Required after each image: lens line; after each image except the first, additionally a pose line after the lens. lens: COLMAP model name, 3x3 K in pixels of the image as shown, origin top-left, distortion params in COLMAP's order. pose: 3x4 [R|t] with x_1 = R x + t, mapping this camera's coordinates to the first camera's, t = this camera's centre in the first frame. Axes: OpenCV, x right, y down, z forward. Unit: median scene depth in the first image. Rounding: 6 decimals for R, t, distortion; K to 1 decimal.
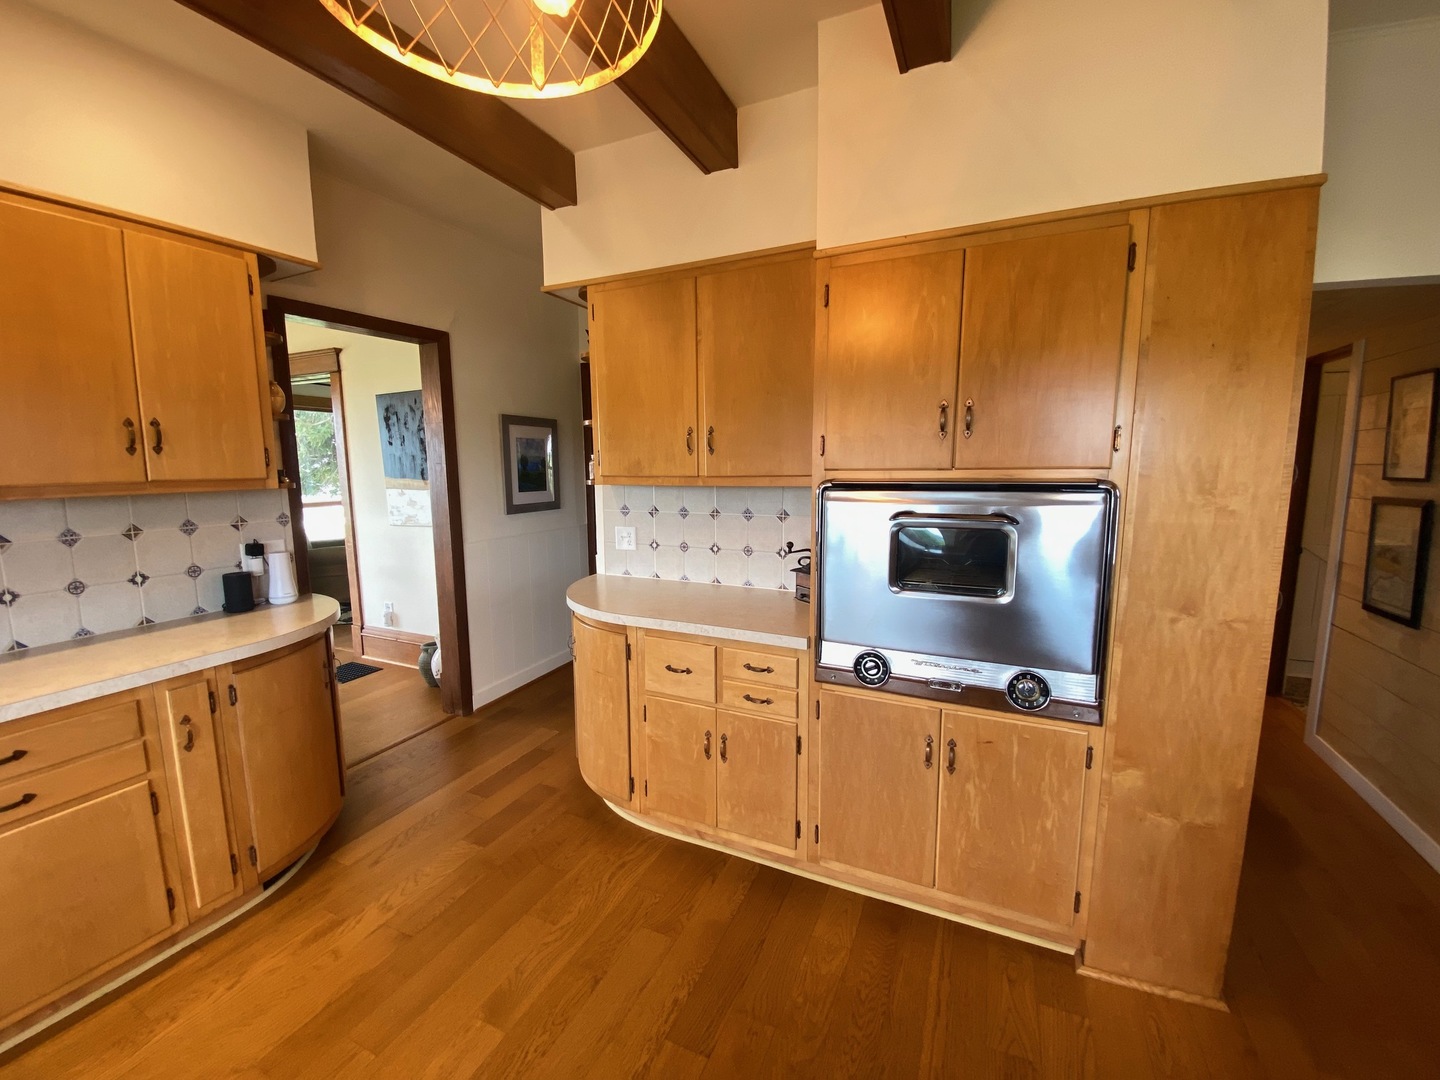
lens RADIAL K [[603.9, 0, 720.1], [0, 603.9, 546.6], [0, 0, 1]] dist [0.015074, -0.014762]
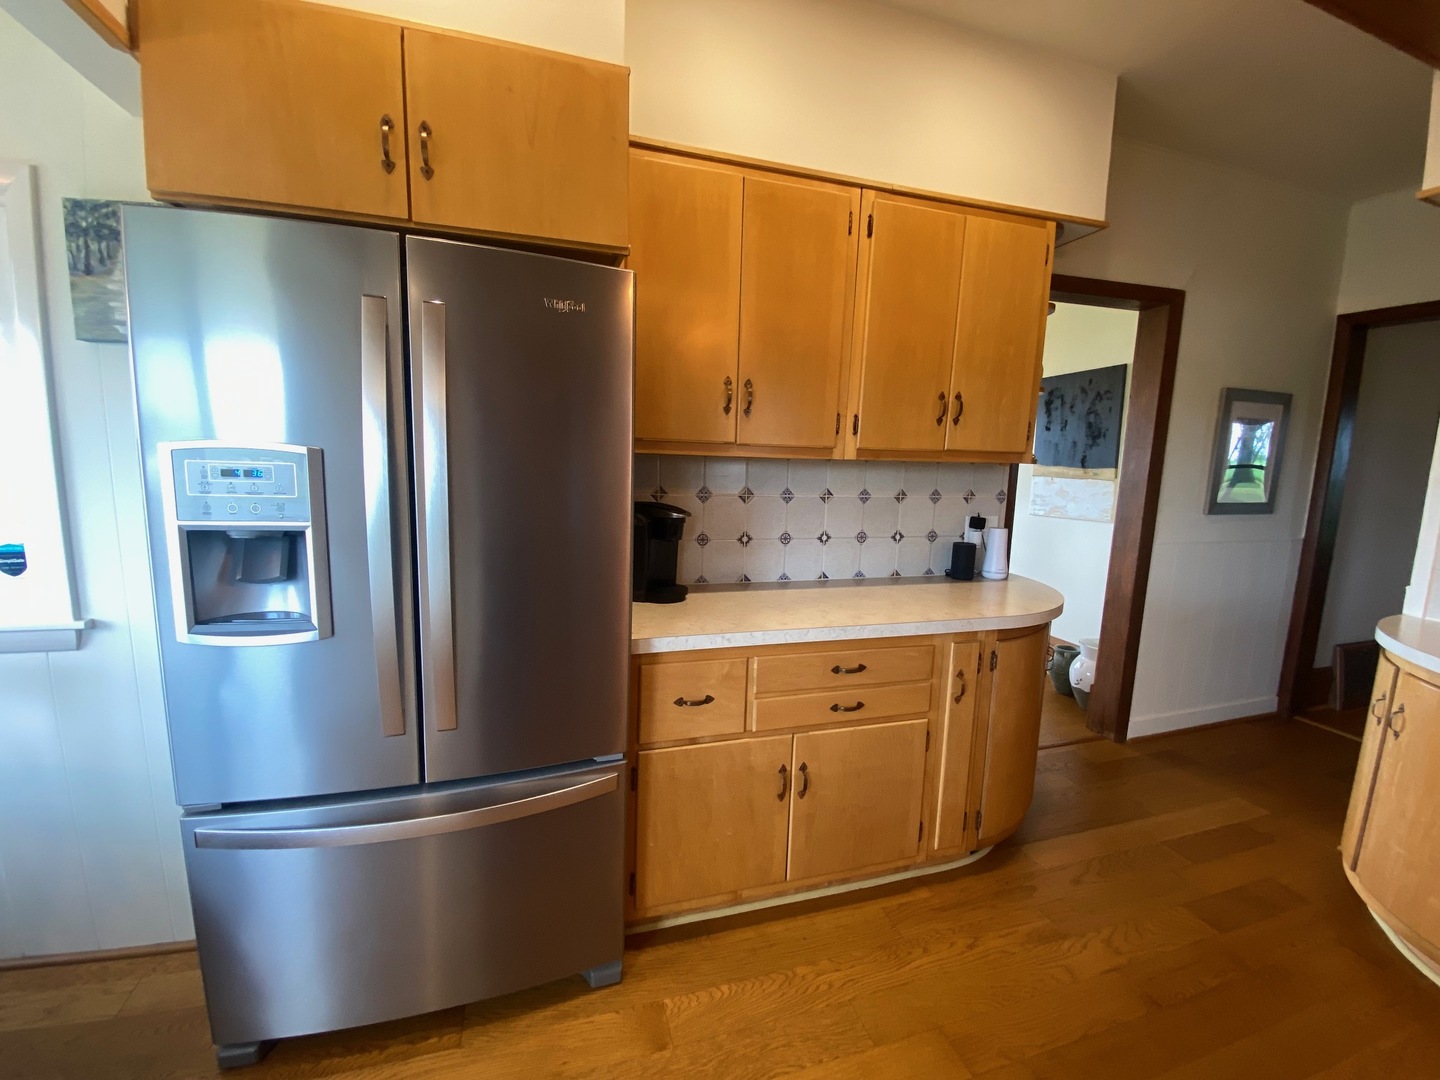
lens RADIAL K [[612.5, 0, 719.3], [0, 612.5, 545.8], [0, 0, 1]] dist [0.013845, -0.000566]
pose [[0.667456, 0.132923, -0.732689, -0.311672], [-0.132232, 0.989459, 0.059046, 0.043548], [0.732814, 0.057474, 0.677997, -0.039123]]
